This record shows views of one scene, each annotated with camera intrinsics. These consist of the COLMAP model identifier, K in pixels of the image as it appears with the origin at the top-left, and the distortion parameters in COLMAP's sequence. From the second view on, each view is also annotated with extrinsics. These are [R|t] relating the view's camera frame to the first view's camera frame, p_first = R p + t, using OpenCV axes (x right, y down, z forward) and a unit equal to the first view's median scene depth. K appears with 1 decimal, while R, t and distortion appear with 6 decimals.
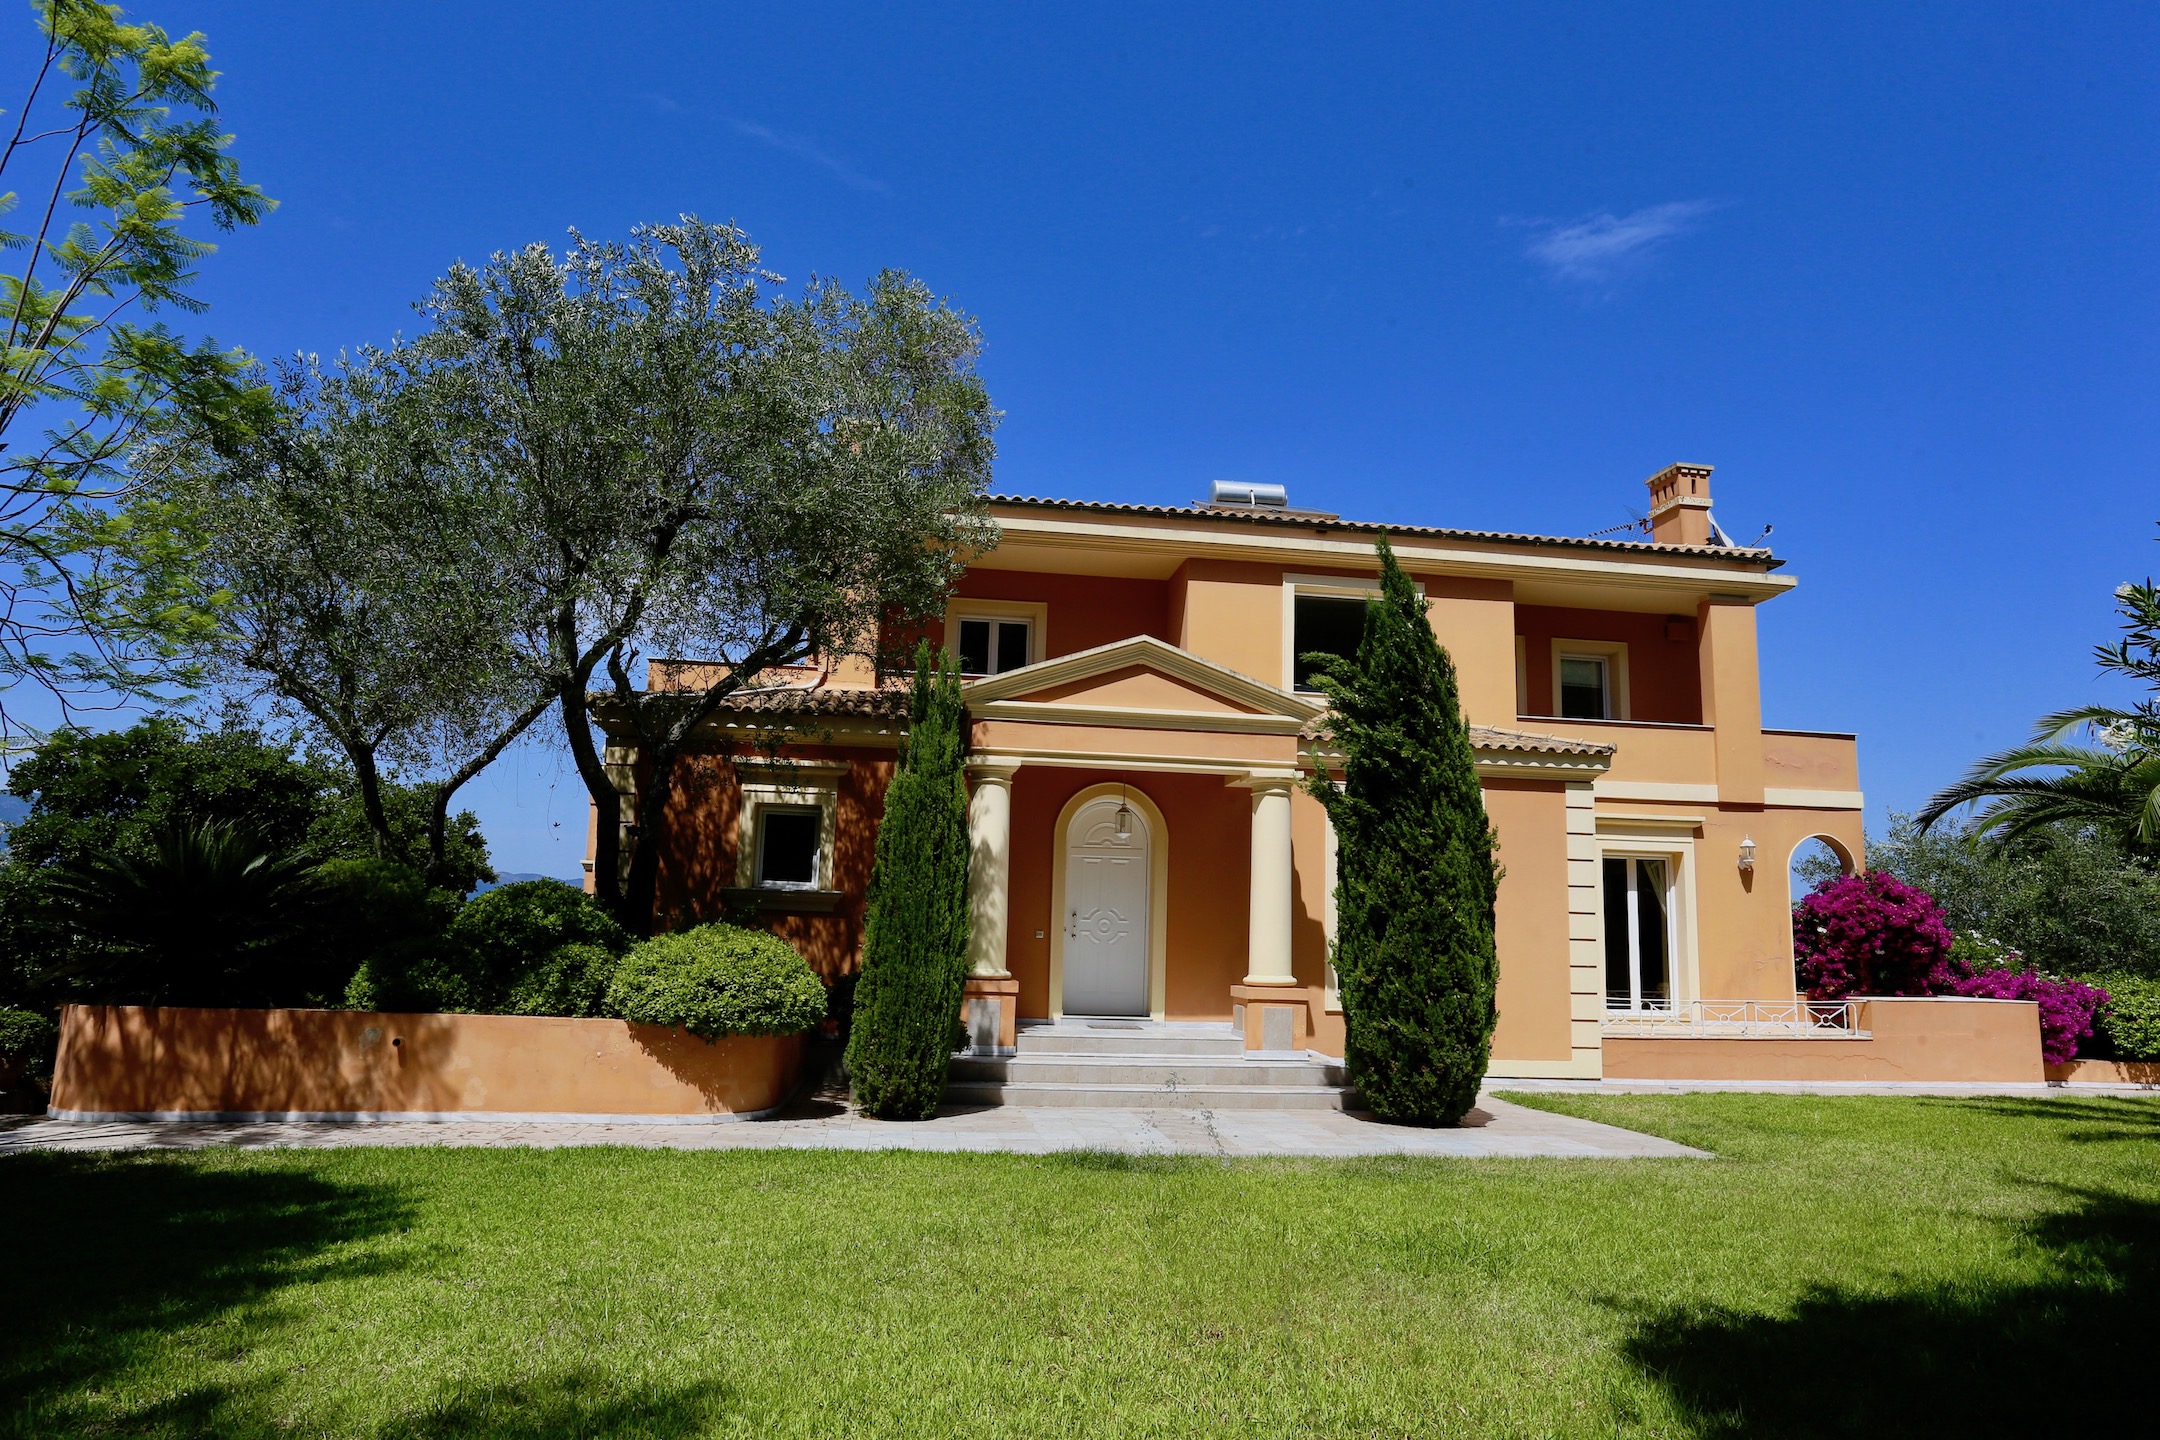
lens RADIAL K [[1379.4, 0, 1080.0], [0, 1379.4, 720.0], [0, 0, 1]] dist [-0.074596, 0.001416]
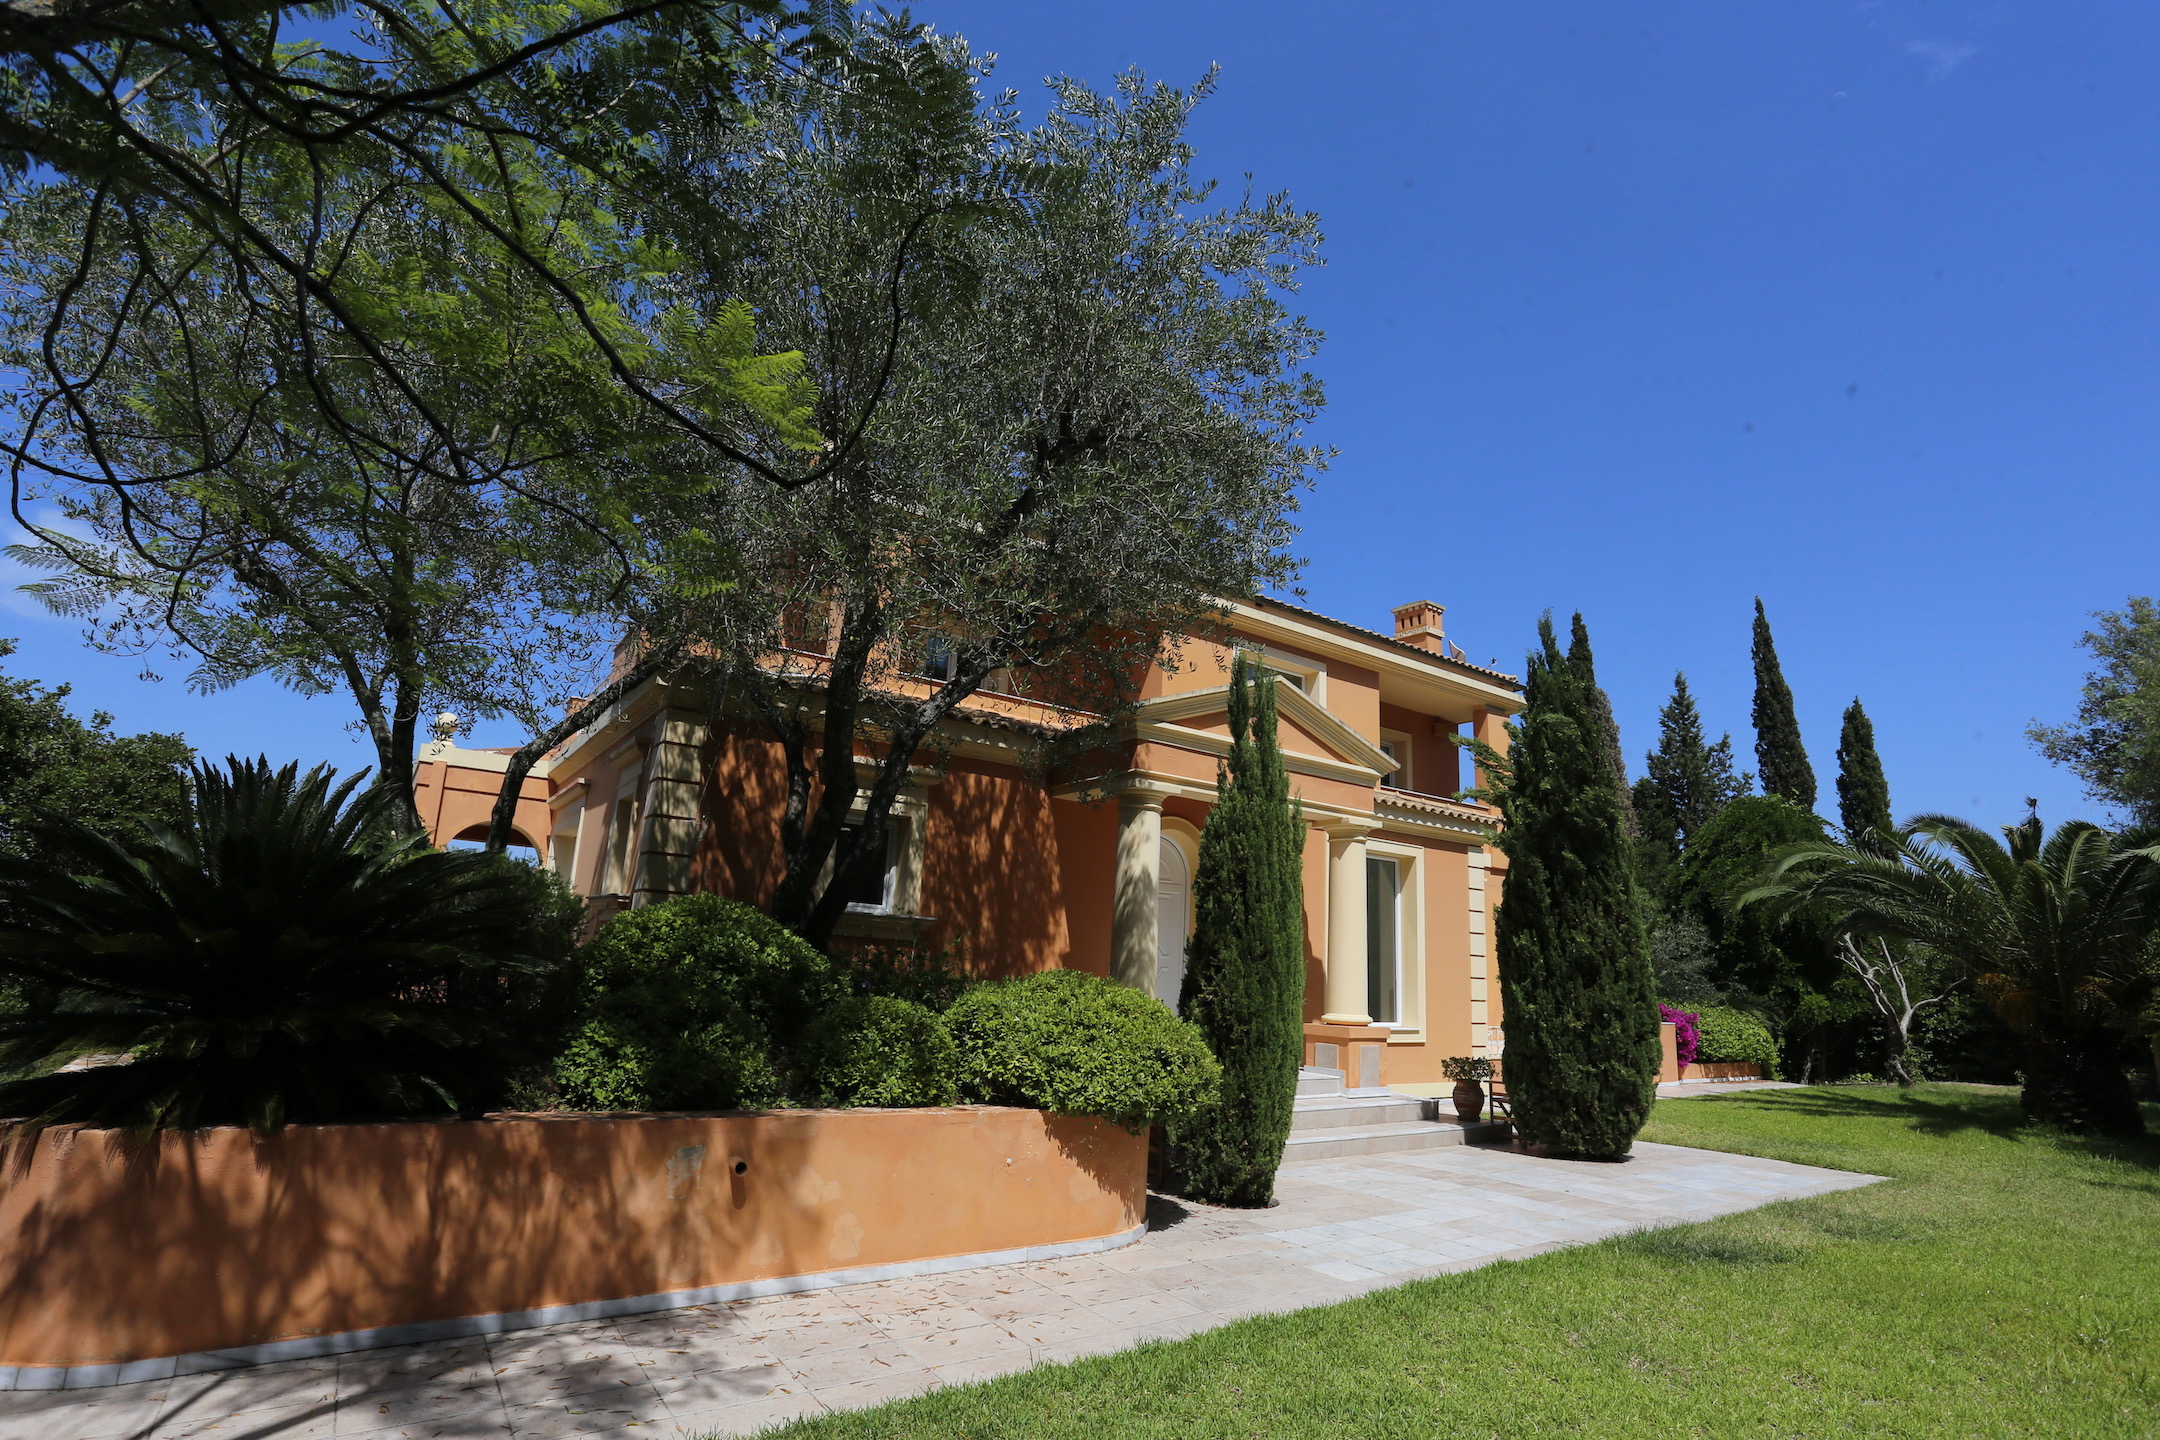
lens RADIAL K [[1076.5, 0, 1080.0], [0, 1076.5, 720.0], [0, 0, 1]] dist [-0.098665, -0.000335]
pose [[0.892131, 0.121709, 0.435074, -0.429471], [-0.101889, 0.992421, -0.068696, 0.040944], [-0.440137, 0.016957, 0.897770, 0.364951]]
